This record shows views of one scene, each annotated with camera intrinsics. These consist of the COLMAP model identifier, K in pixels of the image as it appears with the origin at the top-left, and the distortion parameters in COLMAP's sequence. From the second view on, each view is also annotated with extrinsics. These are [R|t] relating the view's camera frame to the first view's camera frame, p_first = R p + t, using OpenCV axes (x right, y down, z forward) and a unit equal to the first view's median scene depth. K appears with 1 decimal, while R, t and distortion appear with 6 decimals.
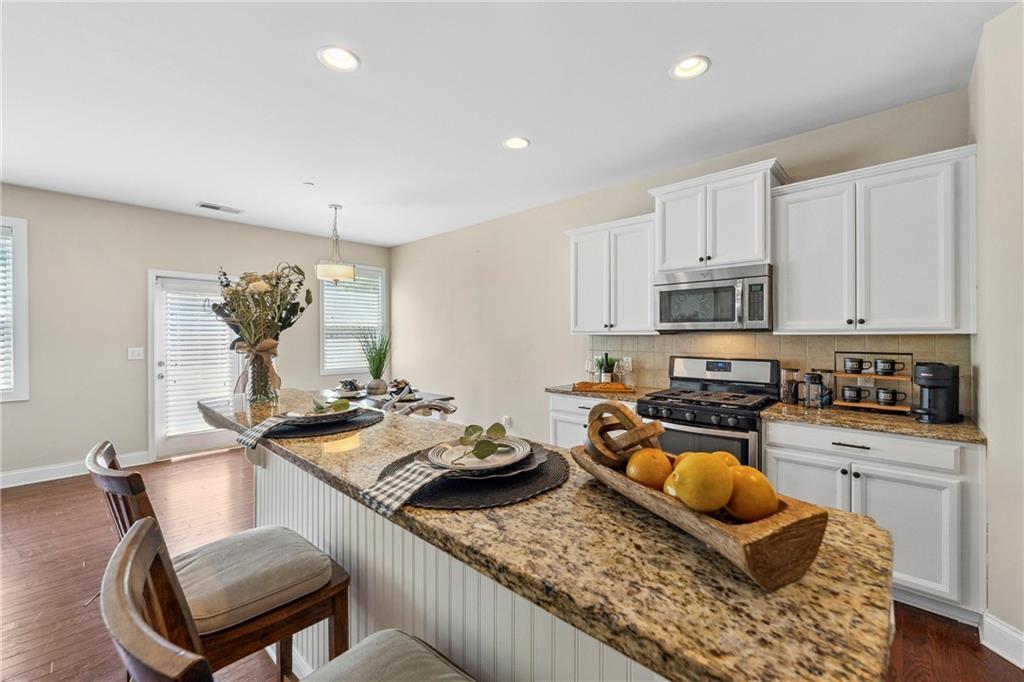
lens RADIAL K [[416.8, 0, 515.8], [0, 416.8, 336.2], [0, 0, 1]] dist [0.002934, -0.000271]
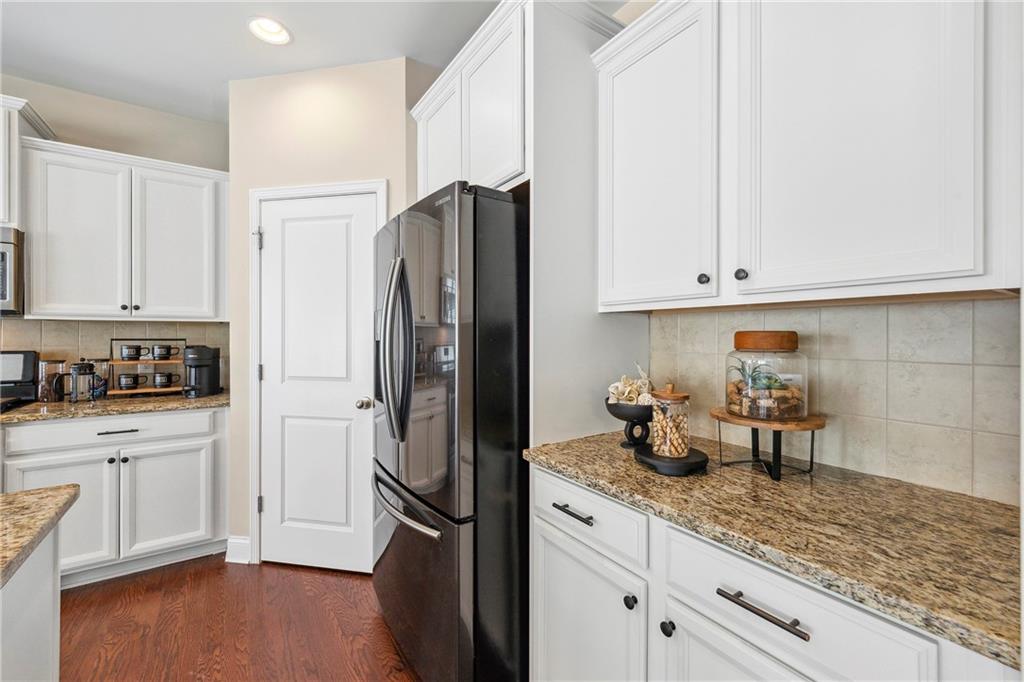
lens RADIAL K [[416.8, 0, 510.3], [0, 416.8, 336.3], [0, 0, 1]] dist [0.002934, -0.000271]
pose [[0.224299, 0.000496, 0.974520, 0.042071], [-0.001549, 0.999999, -0.000152, 0.029343], [-0.974519, -0.001475, 0.224299, -0.095906]]
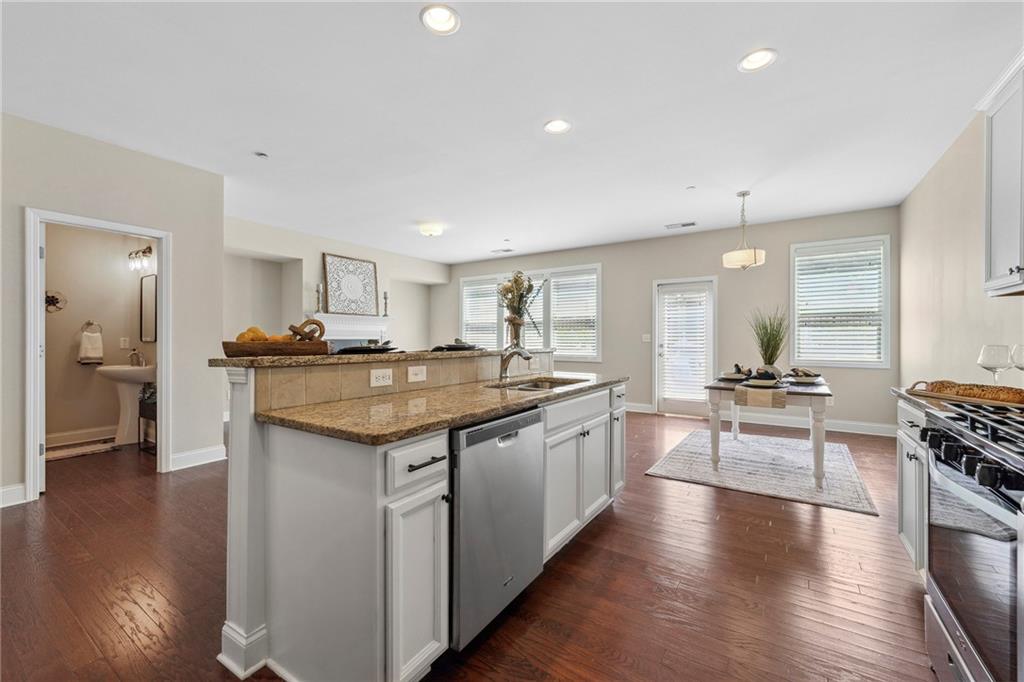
lens RADIAL K [[416.8, 0, 514.4], [0, 416.8, 338.1], [0, 0, 1]] dist [0.002934, -0.000271]
pose [[0.174727, 0.000559, -0.984617, 0.786423], [-0.002427, 0.999997, 0.000137, 0.071175], [0.984614, 0.002366, 0.174727, 0.457309]]
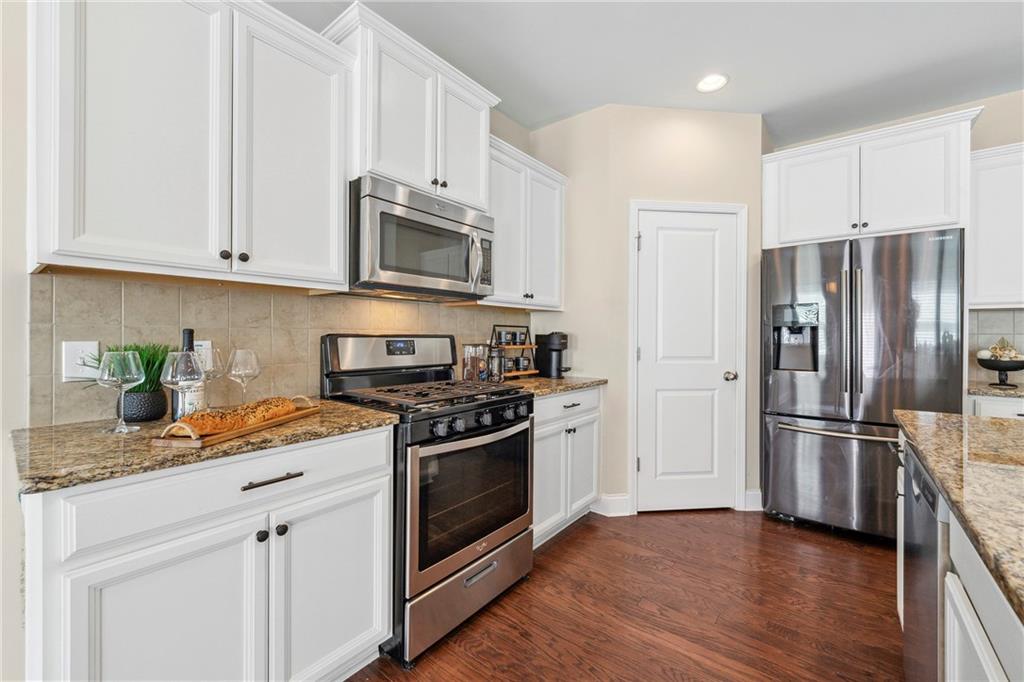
lens RADIAL K [[416.8, 0, 515.8], [0, 416.8, 336.3], [0, 0, 1]] dist [0.002934, -0.000271]
pose [[-0.083652, -0.002210, 0.996493, -0.237975], [-0.004479, 0.999988, 0.001841, 0.061569], [-0.996485, -0.004309, -0.083661, 1.015087]]
